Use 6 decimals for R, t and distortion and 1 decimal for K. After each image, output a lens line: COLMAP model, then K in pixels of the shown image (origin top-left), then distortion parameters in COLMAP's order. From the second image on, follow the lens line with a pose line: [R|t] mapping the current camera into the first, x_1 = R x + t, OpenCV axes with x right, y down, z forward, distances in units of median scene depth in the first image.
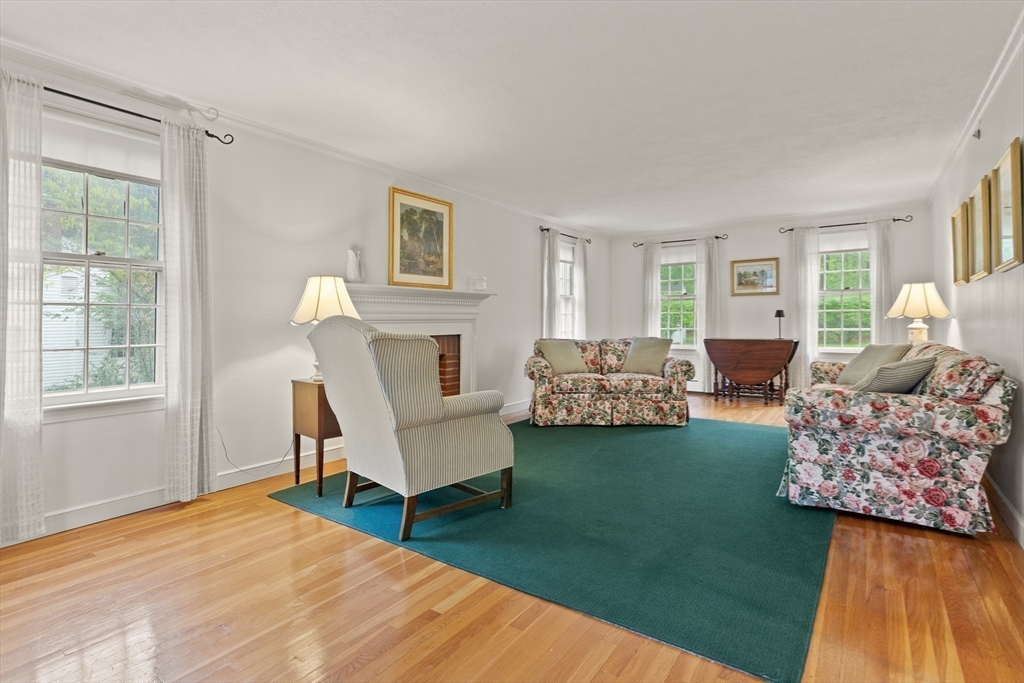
lens RADIAL K [[504.3, 0, 514.3], [0, 504.3, 326.2], [0, 0, 1]] dist [-0.002865, -0.000483]
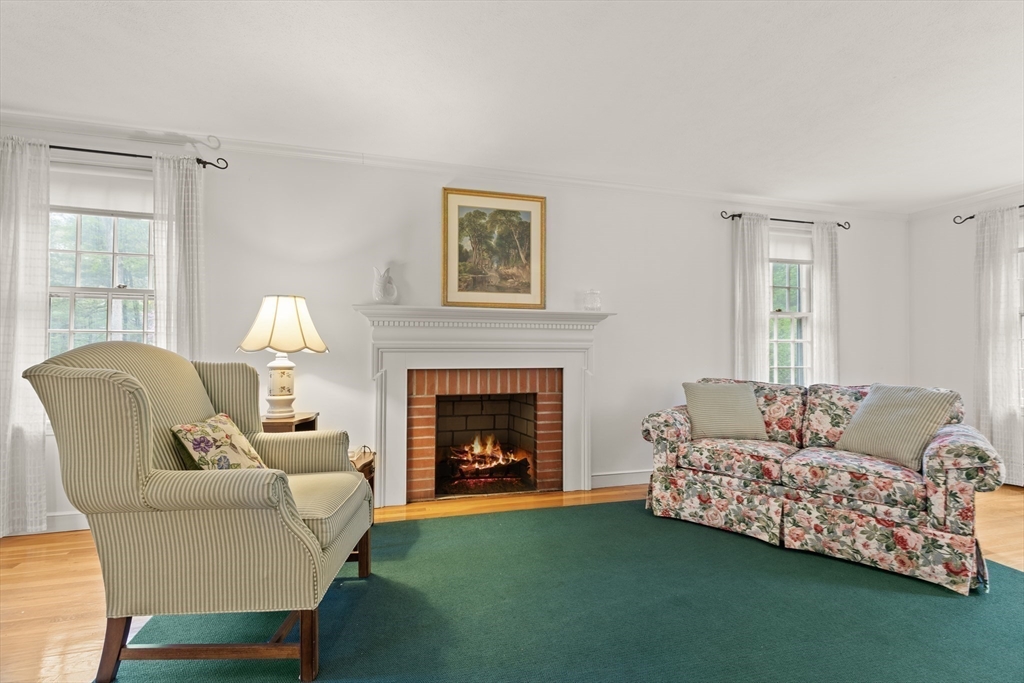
lens RADIAL K [[466.5, 0, 514.2], [0, 466.5, 340.7], [0, 0, 1]] dist [0.004079, 0.000001]
pose [[0.772044, -0.001318, -0.635567, 0.290306], [-0.016363, 0.999625, -0.021949, -0.008348], [0.635358, 0.027346, 0.771733, 0.423338]]
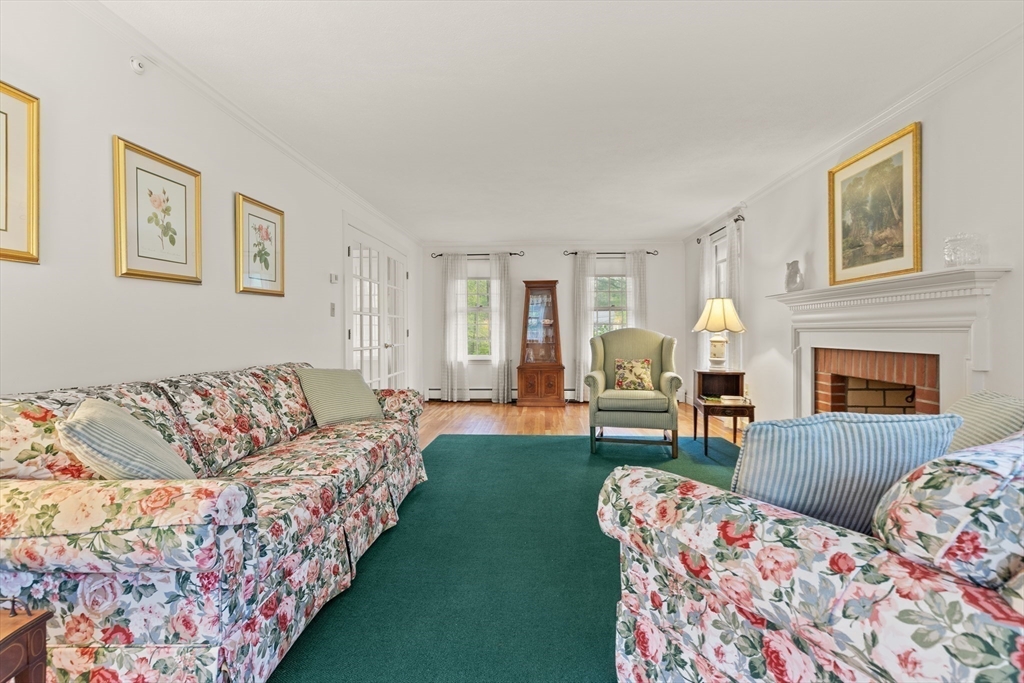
lens RADIAL K [[466.5, 0, 514.2], [0, 466.5, 340.7], [0, 0, 1]] dist [0.004079, 0.000001]
pose [[-0.848878, 0.014924, -0.528379, 0.540437], [-0.004442, 0.999365, 0.035362, -0.014247], [0.528571, 0.032365, -0.848272, 1.209403]]
